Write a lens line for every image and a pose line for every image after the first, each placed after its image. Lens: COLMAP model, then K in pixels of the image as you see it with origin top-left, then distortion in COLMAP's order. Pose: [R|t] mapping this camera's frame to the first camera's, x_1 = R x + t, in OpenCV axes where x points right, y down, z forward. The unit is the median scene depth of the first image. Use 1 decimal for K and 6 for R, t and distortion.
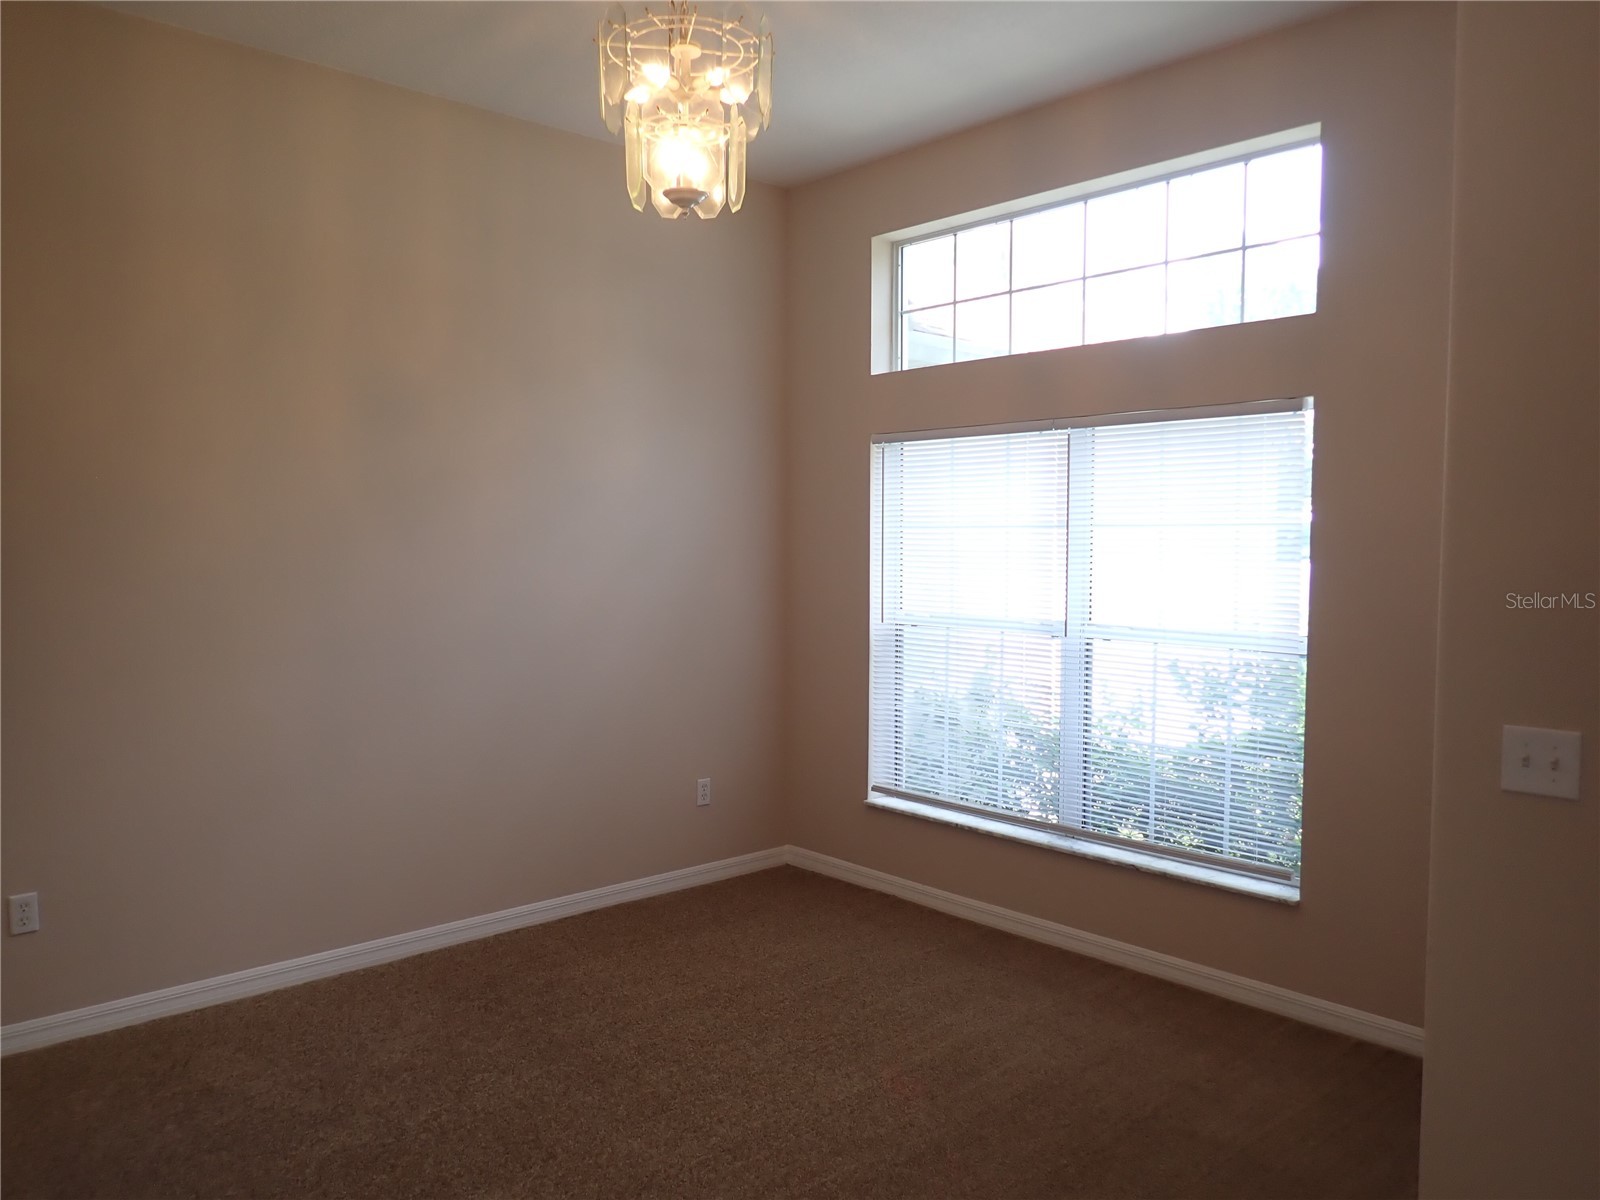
lens RADIAL K [[1172.3, 0, 796.8], [0, 1172.3, 588.9], [0, 0, 1]] dist [0.003837, -0.012914]
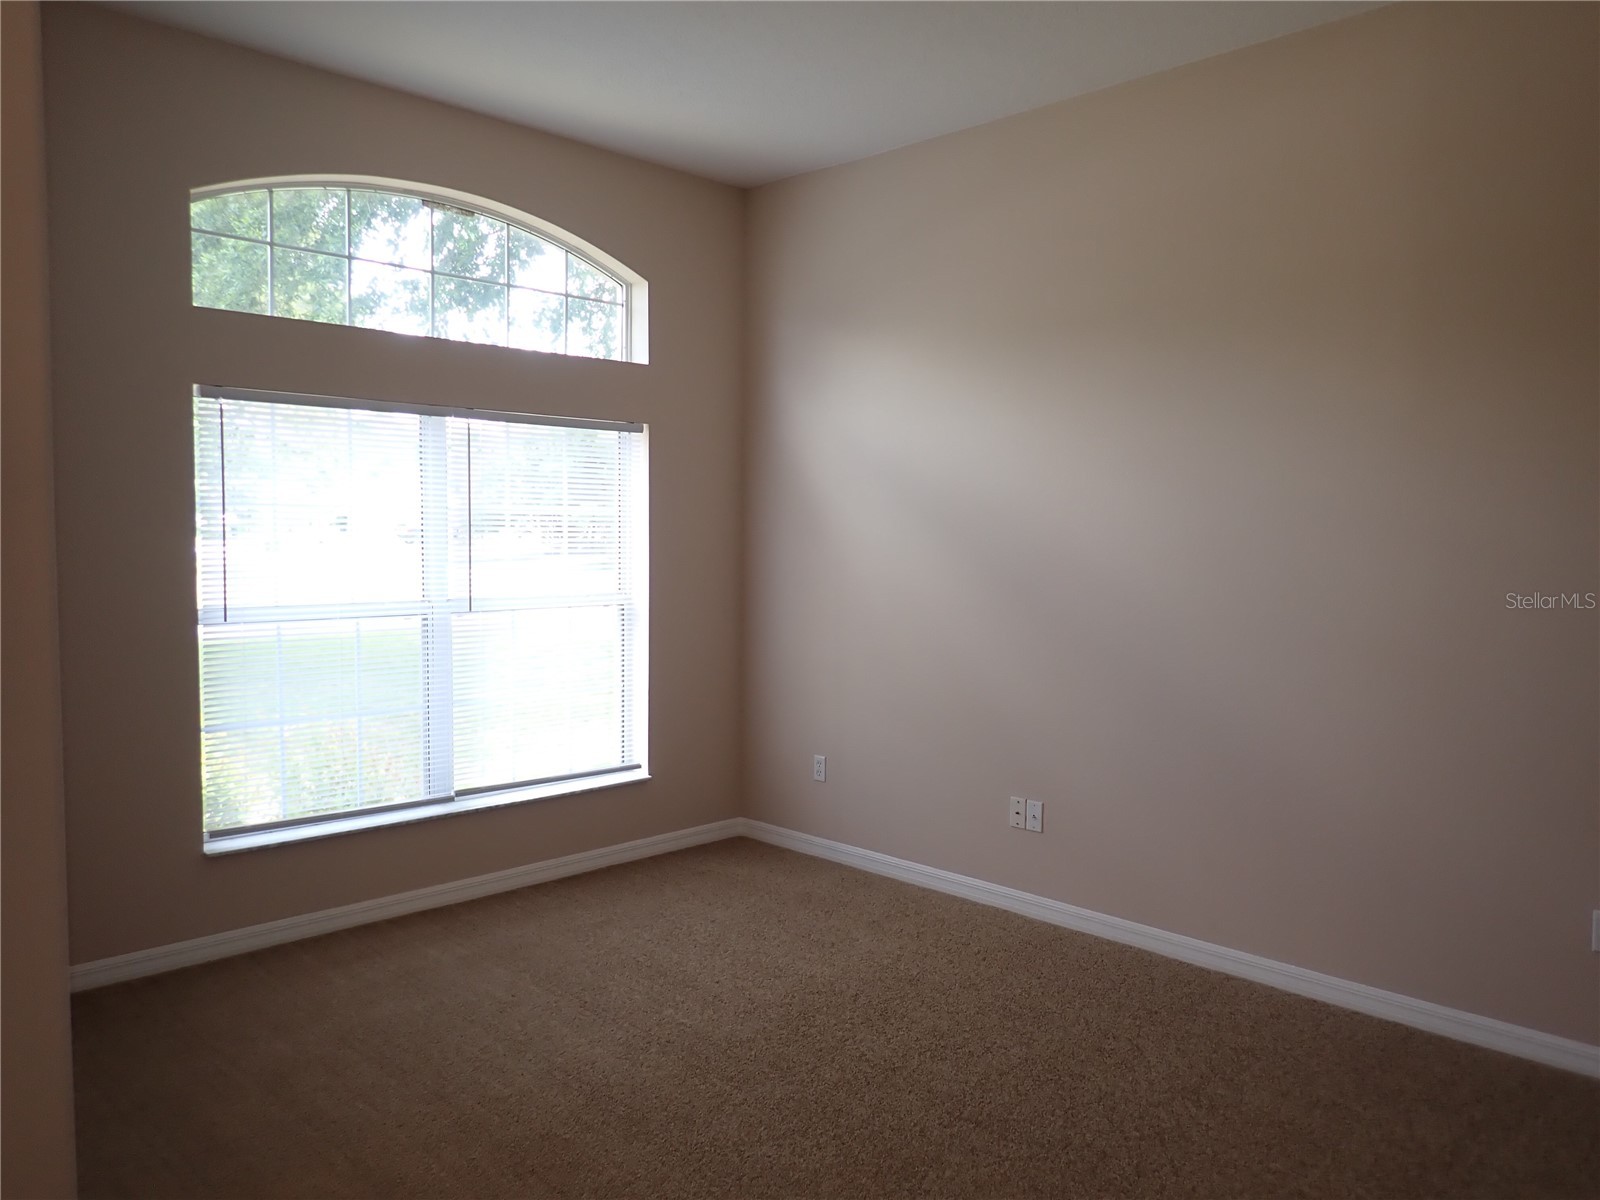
lens RADIAL K [[1172.3, 0, 804.3], [0, 1172.3, 596.2], [0, 0, 1]] dist [0.003837, -0.012914]
pose [[-0.029038, -0.048114, 0.998420, -0.845649], [0.041485, 0.997922, 0.049297, -0.013692], [-0.998717, 0.042851, -0.026982, 0.721829]]
